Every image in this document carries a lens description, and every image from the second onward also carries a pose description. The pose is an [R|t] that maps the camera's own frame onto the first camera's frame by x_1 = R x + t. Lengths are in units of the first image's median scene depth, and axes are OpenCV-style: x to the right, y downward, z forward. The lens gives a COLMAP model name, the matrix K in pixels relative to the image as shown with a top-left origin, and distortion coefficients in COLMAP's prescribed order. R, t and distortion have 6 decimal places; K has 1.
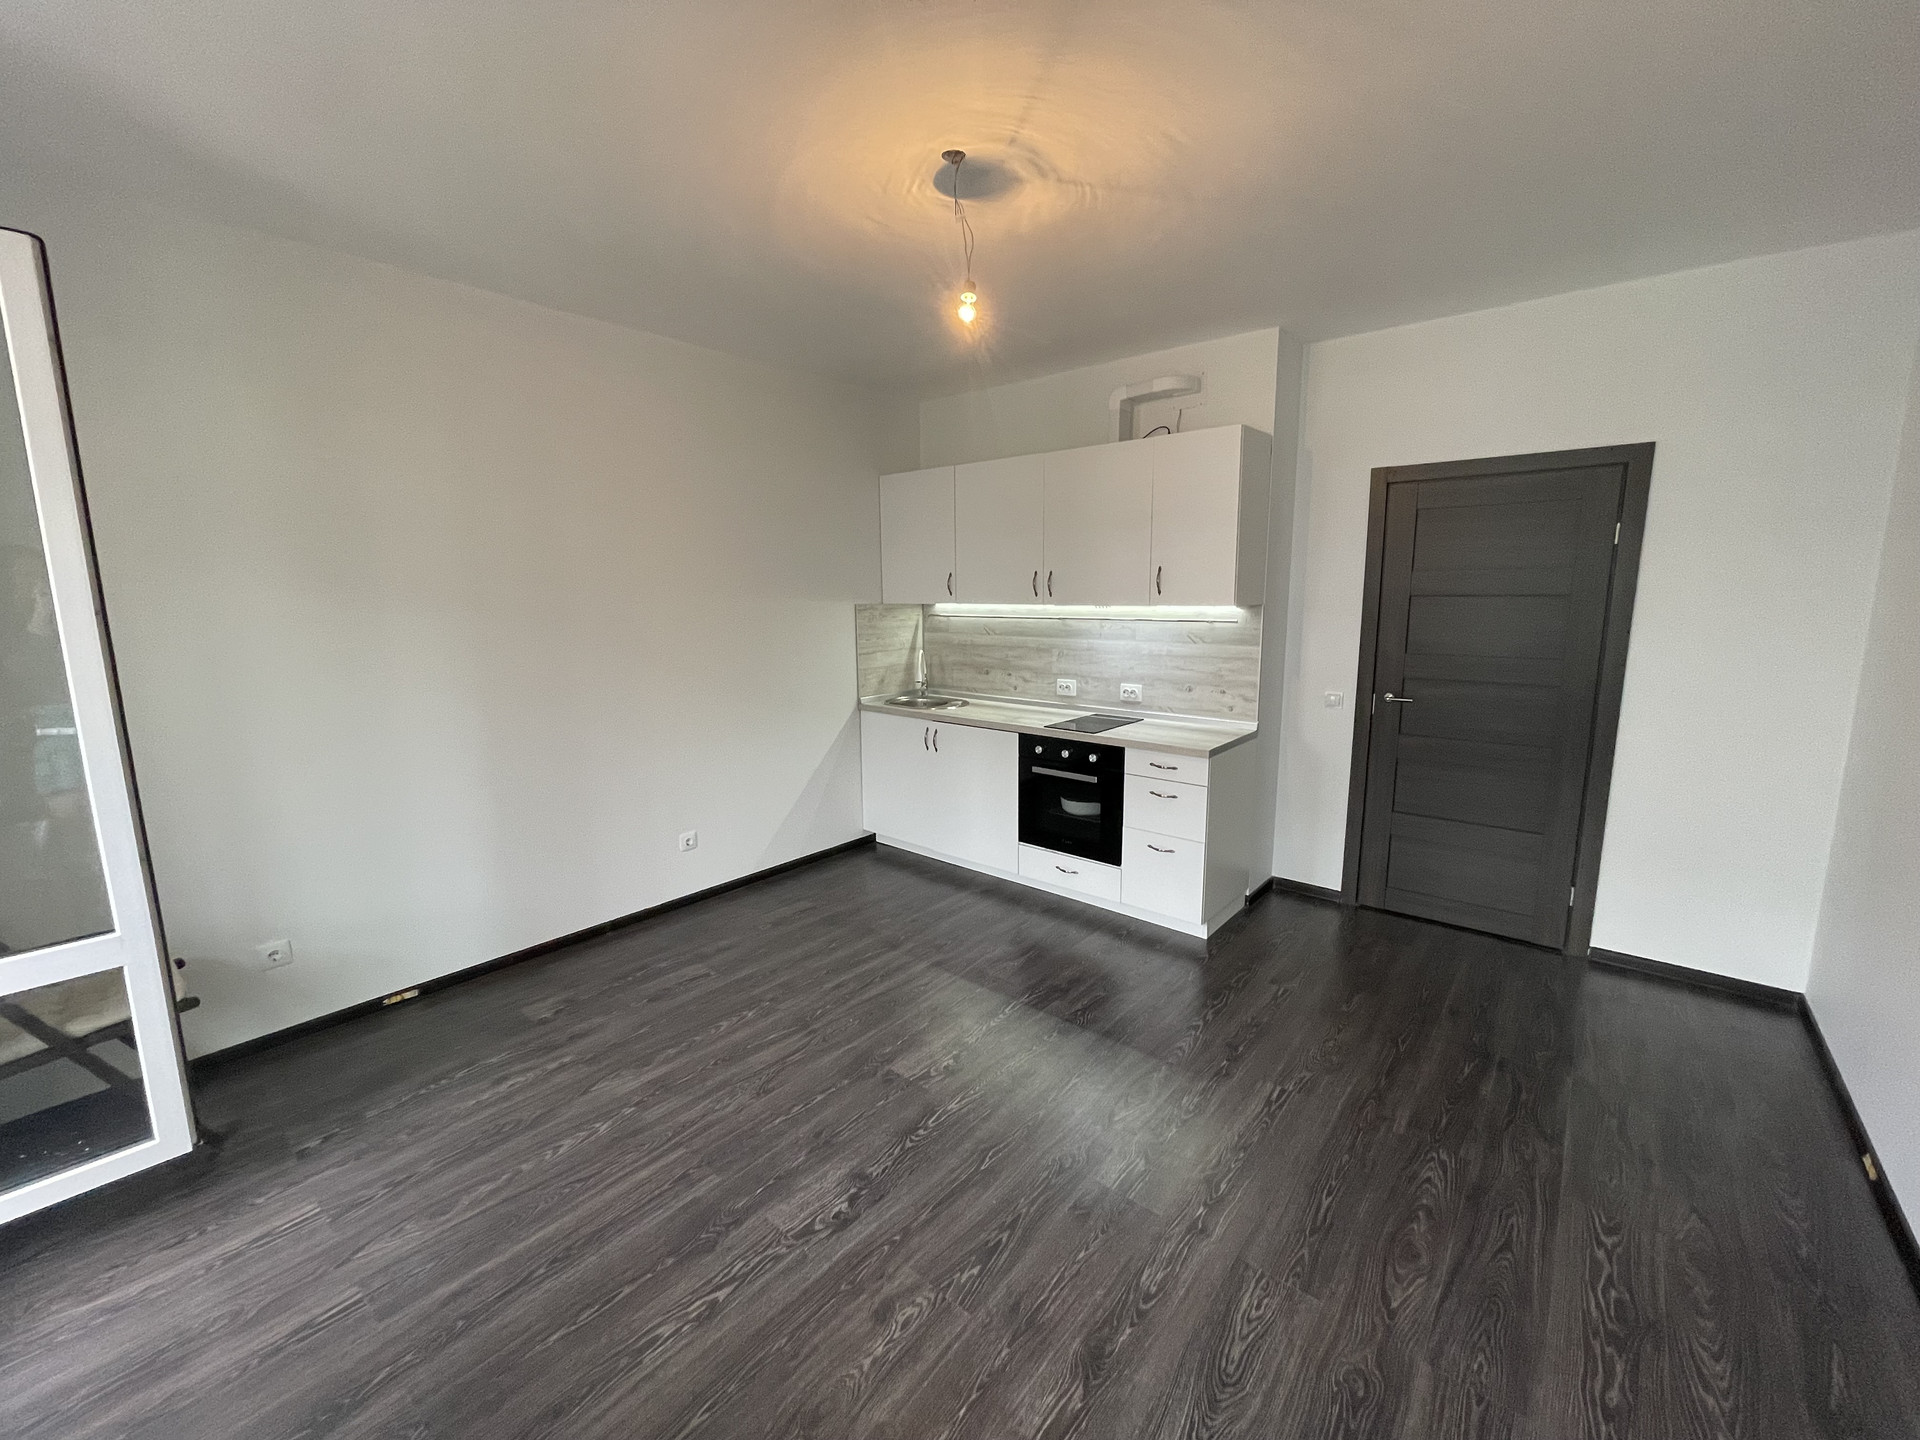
lens RADIAL K [[774.2, 0, 950.4], [0, 774.2, 711.0], [0, 0, 1]] dist [-0.001965, 0.000012]
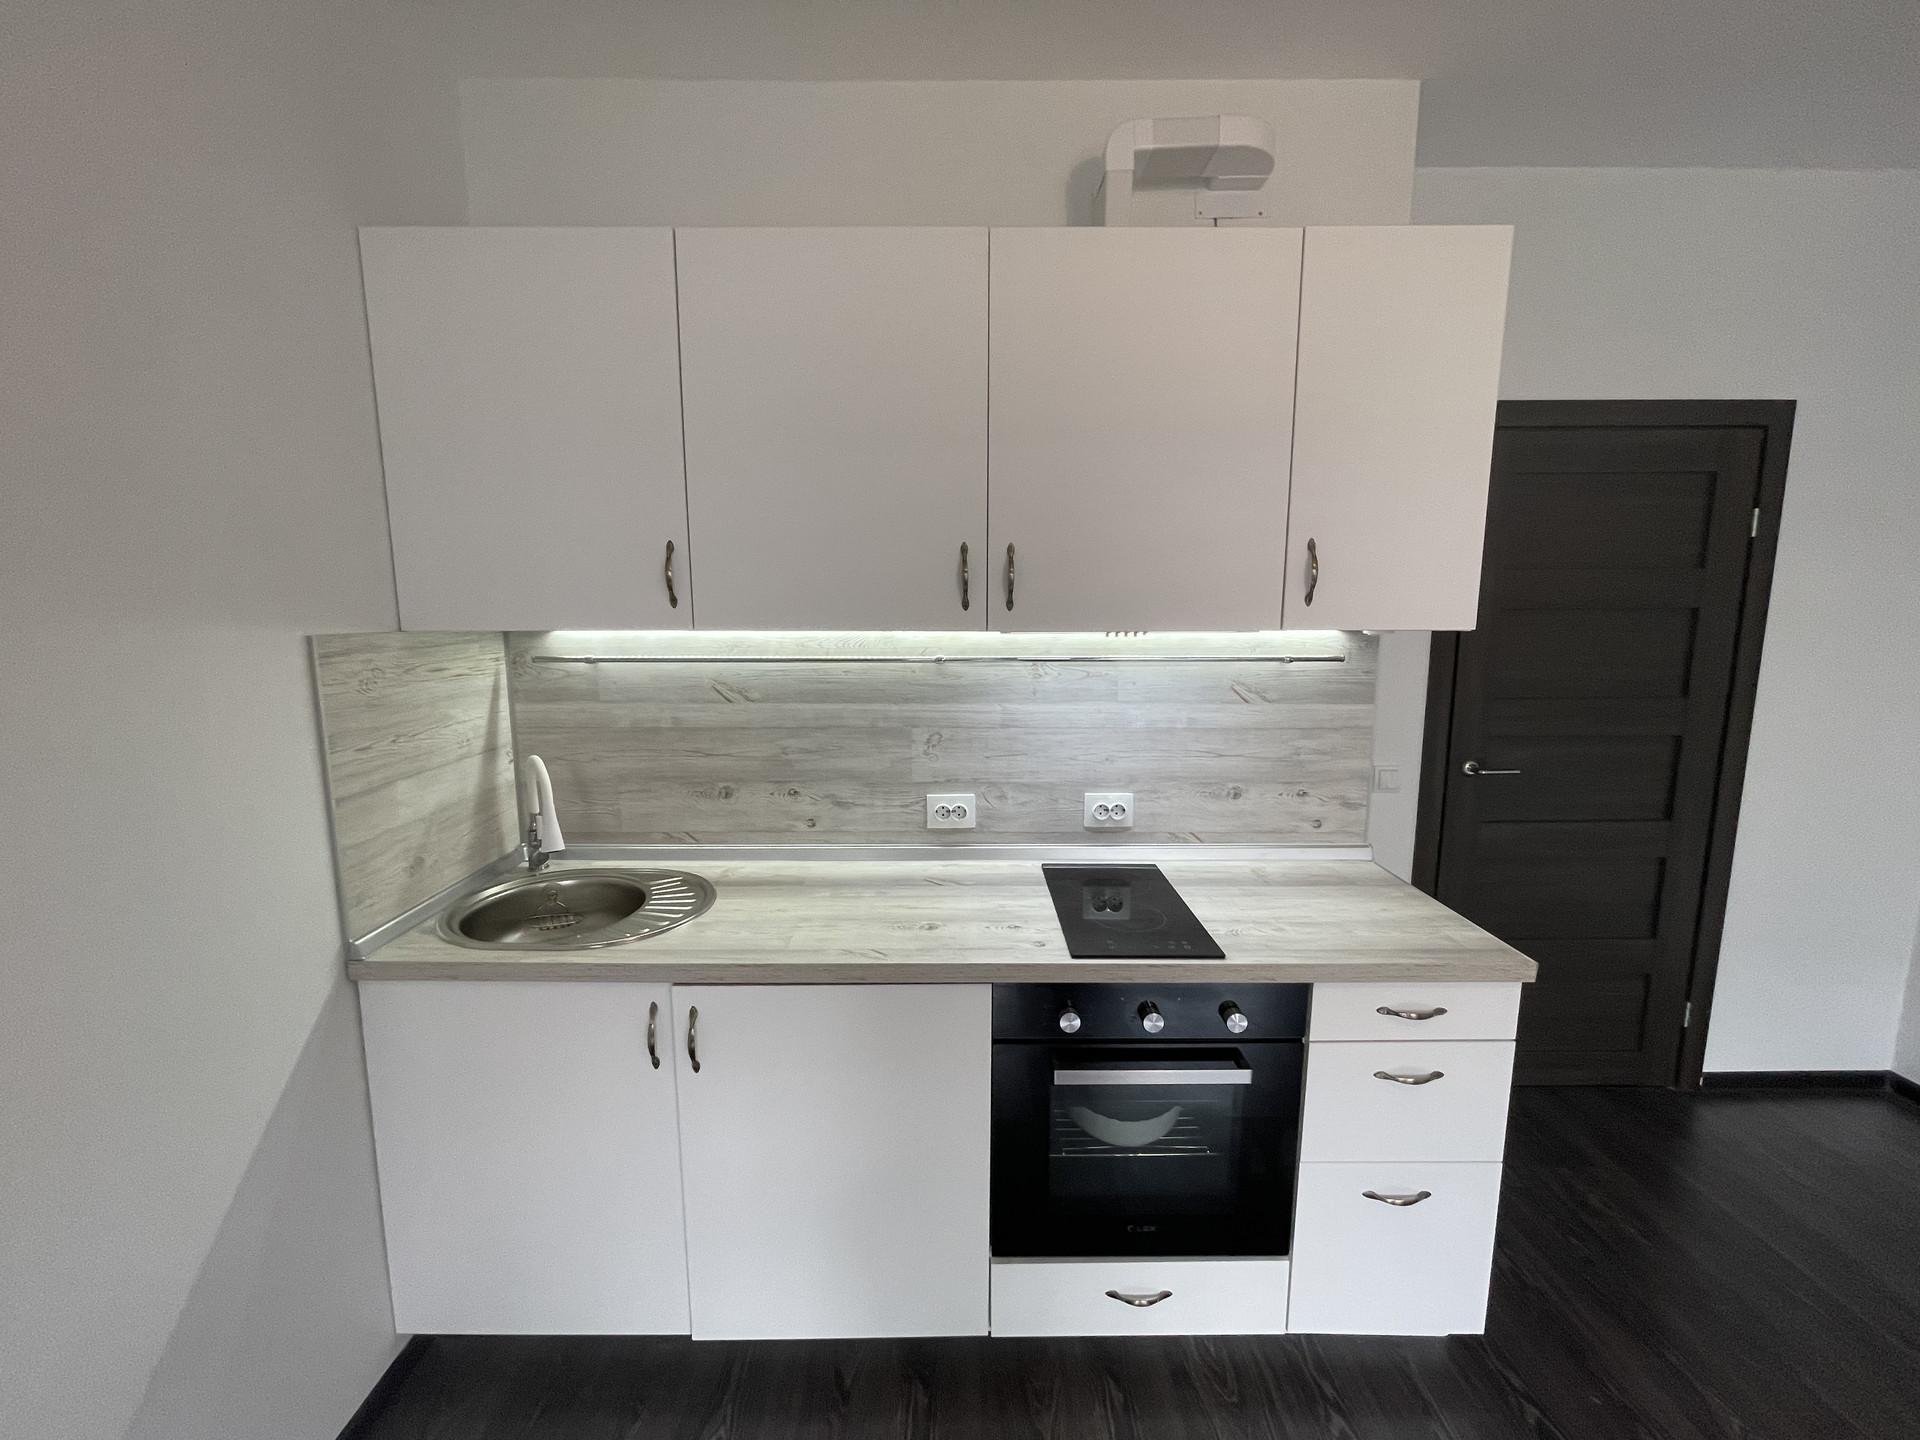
lens RADIAL K [[774.2, 0, 955.5], [0, 774.2, 710.7], [0, 0, 1]] dist [-0.001965, 0.000012]
pose [[0.760999, -0.082797, 0.643448, -0.149118], [0.096197, 0.995260, 0.014297, -0.106468], [-0.641582, 0.051018, 0.765356, 0.728805]]
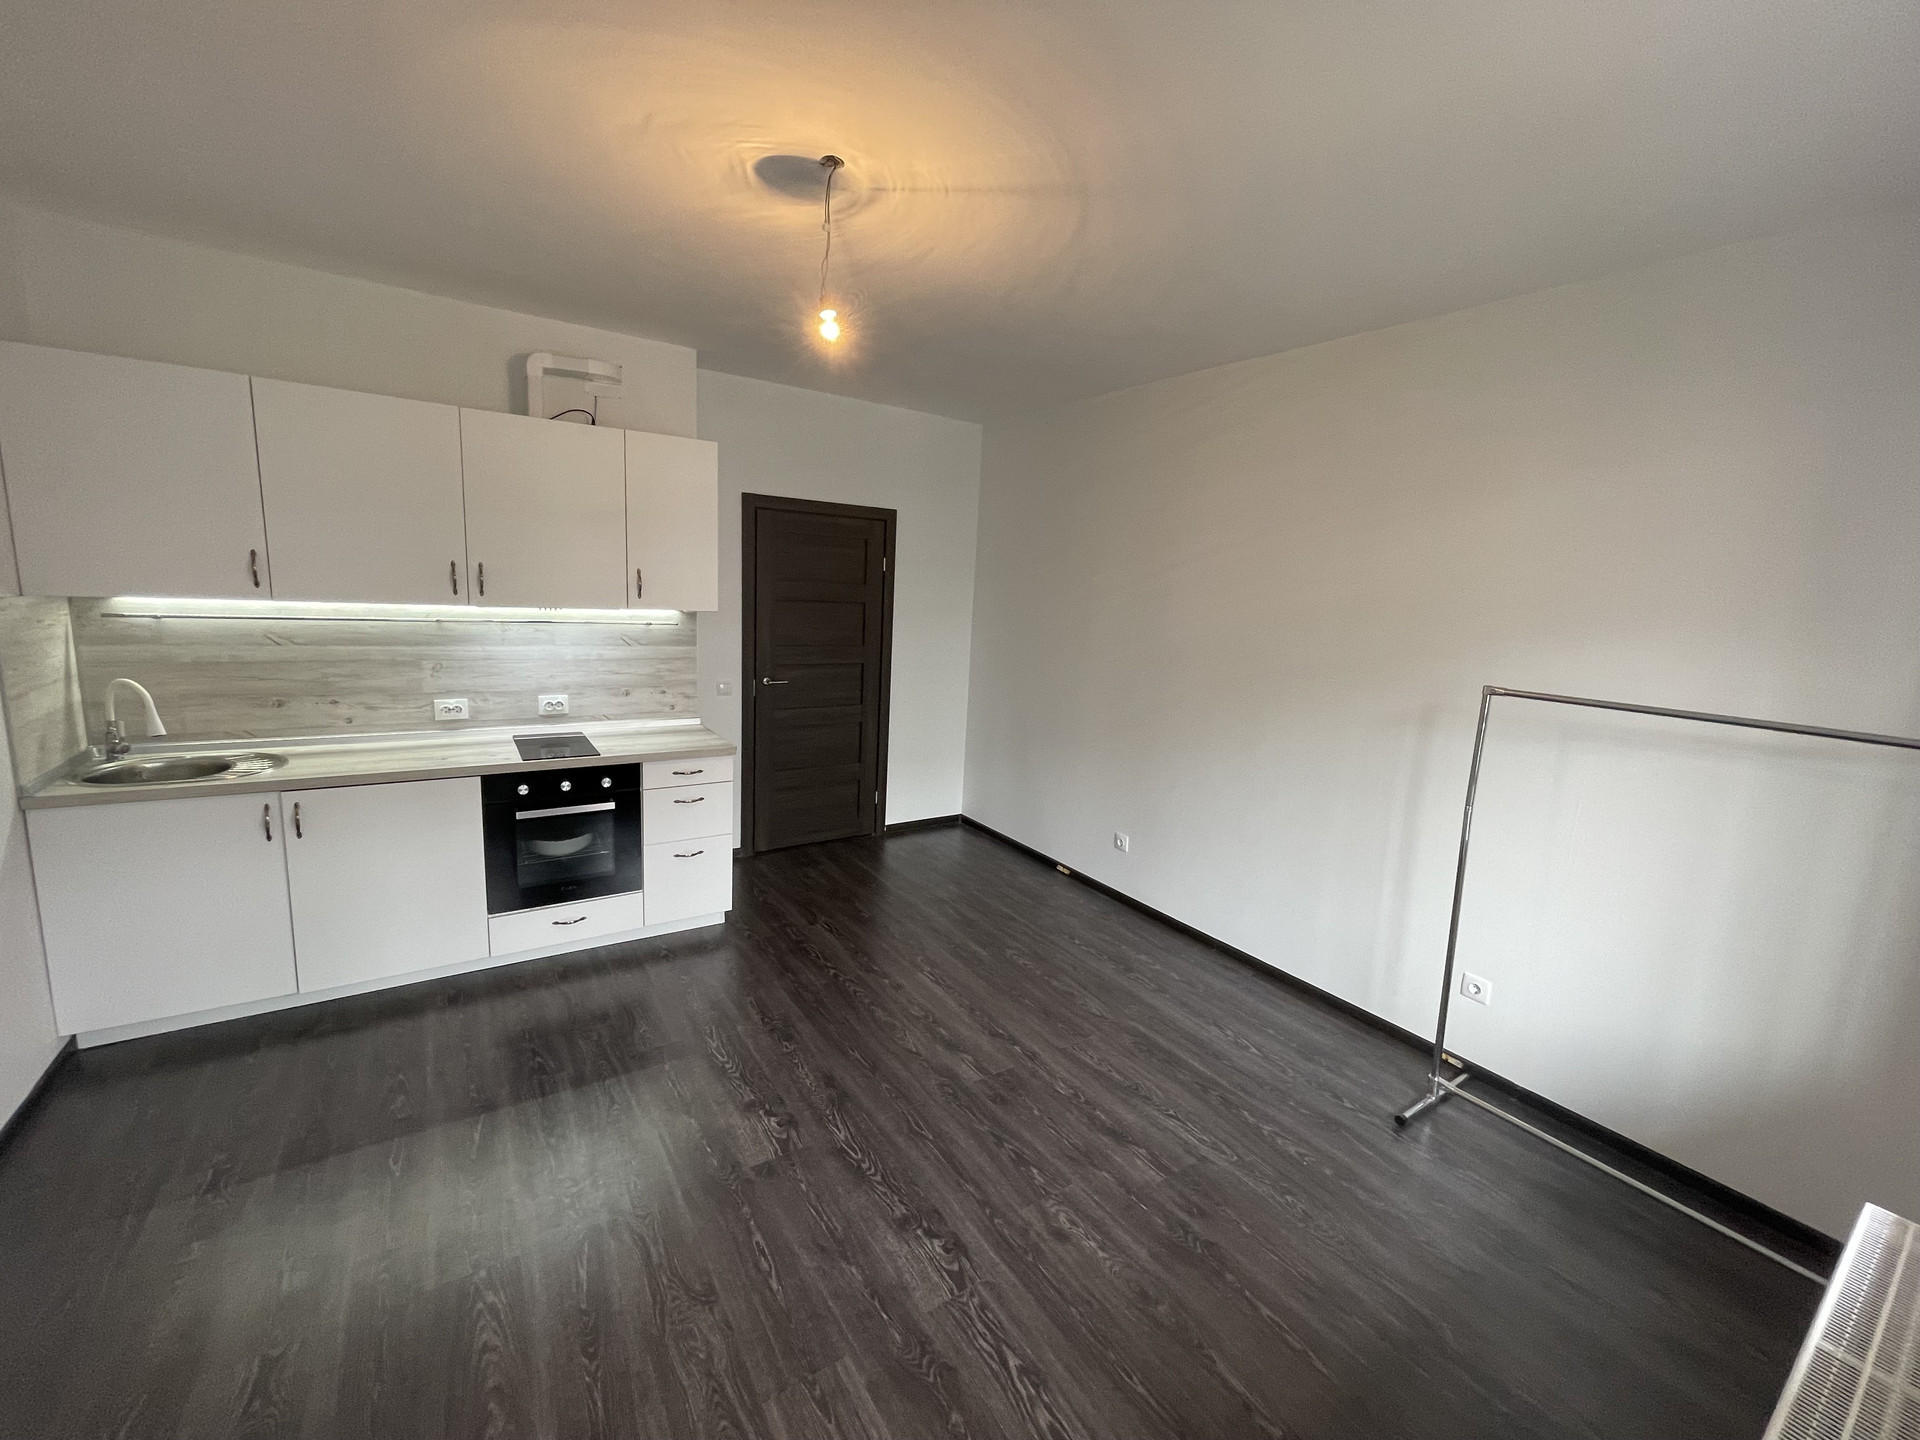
lens RADIAL K [[774.2, 0, 957.0], [0, 774.2, 713.5], [0, 0, 1]] dist [-0.001965, 0.000012]
pose [[0.274526, -0.139762, 0.951368, -0.502605], [0.094235, 0.988529, 0.118029, -0.078433], [-0.956951, 0.057250, 0.284547, 0.330662]]
